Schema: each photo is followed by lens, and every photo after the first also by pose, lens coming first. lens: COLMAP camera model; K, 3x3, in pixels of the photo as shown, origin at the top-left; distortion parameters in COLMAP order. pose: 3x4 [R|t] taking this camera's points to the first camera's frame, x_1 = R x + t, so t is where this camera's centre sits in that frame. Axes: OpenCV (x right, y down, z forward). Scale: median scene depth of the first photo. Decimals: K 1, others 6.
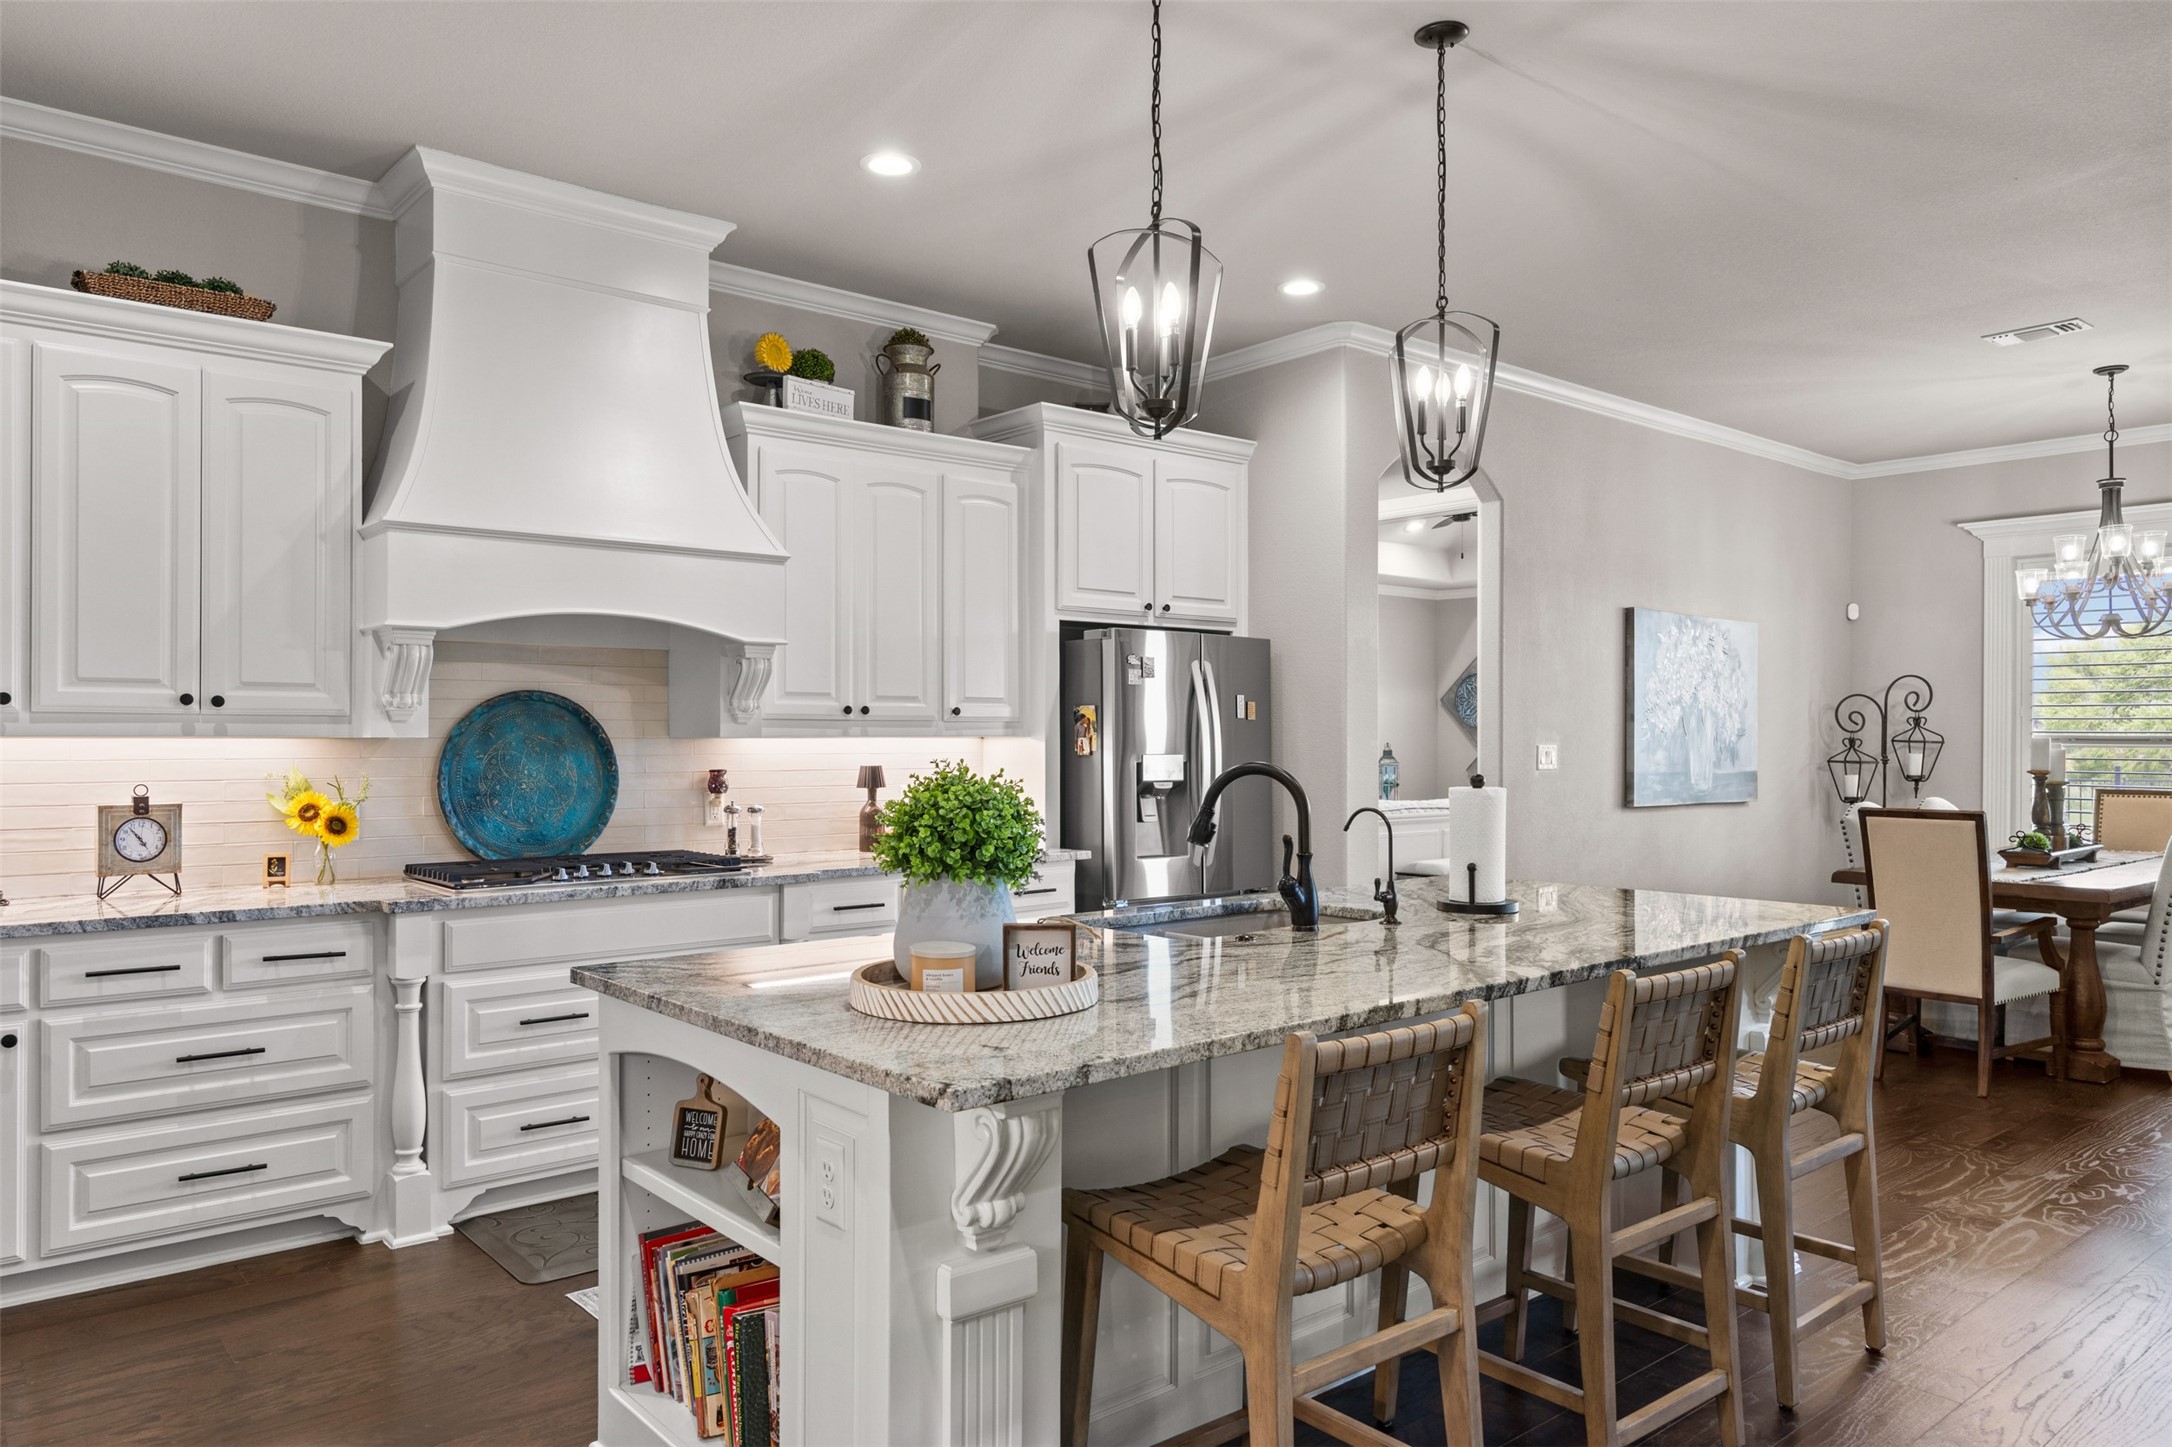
lens RADIAL K [[1442.6, 0, 1080.3], [0, 1442.6, 744.4], [0, 0, 1]] dist [0.006140, 0.001318]
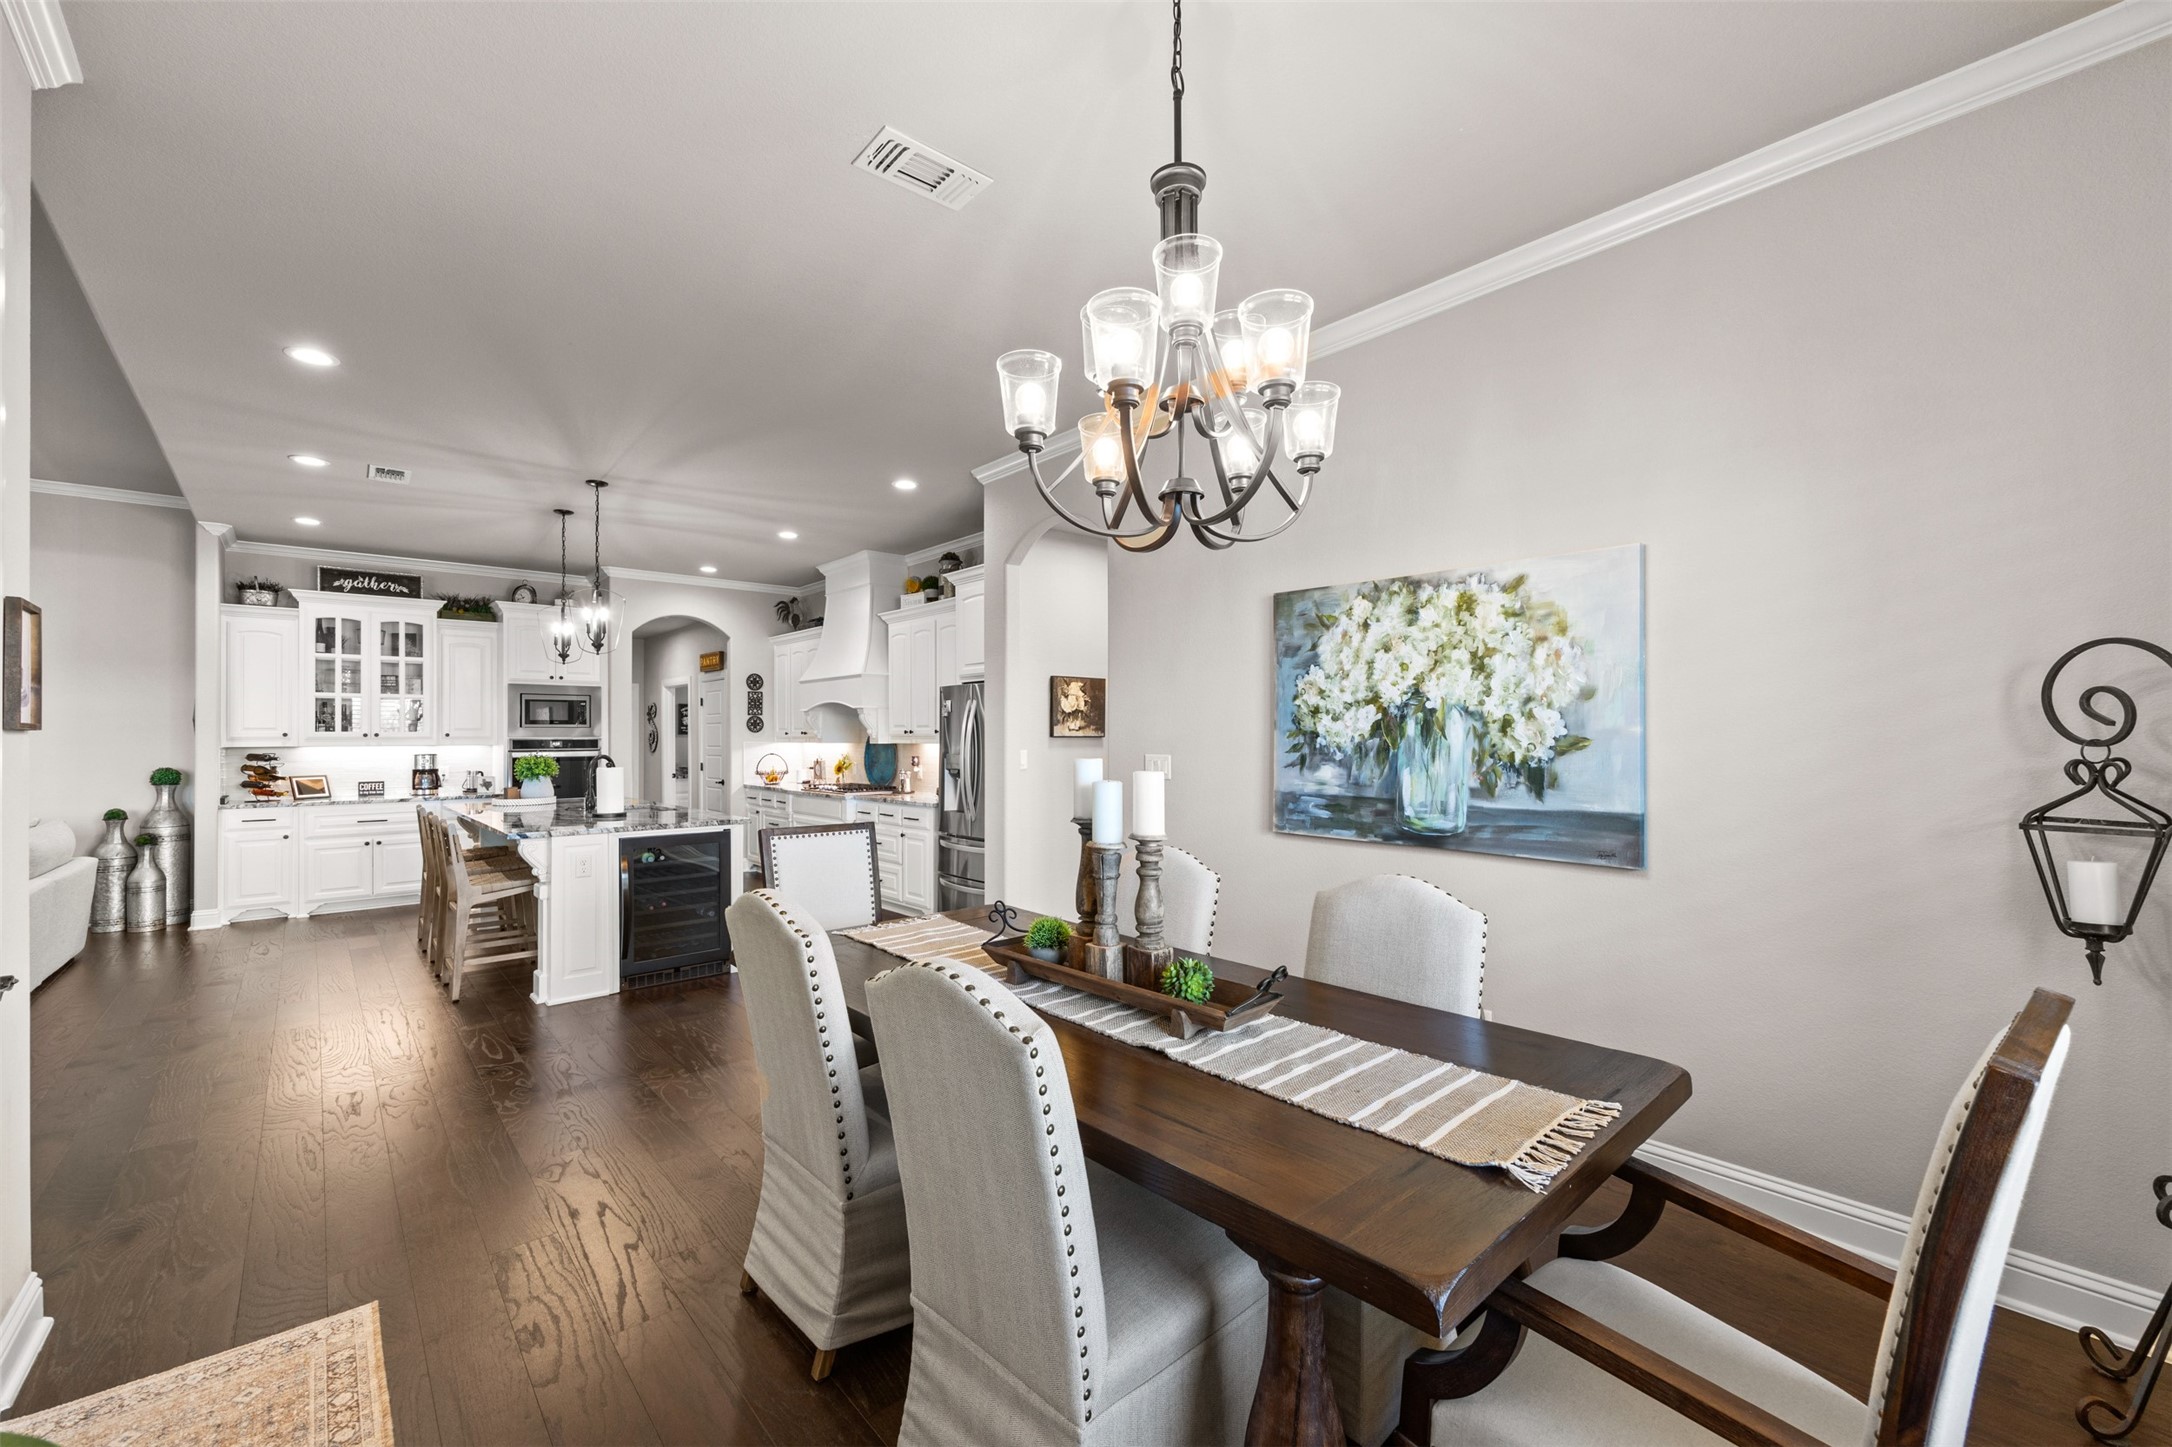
lens RADIAL K [[876.0, 0, 1080.8], [0, 876.0, 729.2], [0, 0, 1]] dist [-0.000110, -0.000101]
pose [[0.029910, -0.005505, -0.999537, 1.401215], [0.001889, 0.999983, -0.005451, -0.021389], [0.999551, -0.001725, 0.029920, 1.378066]]
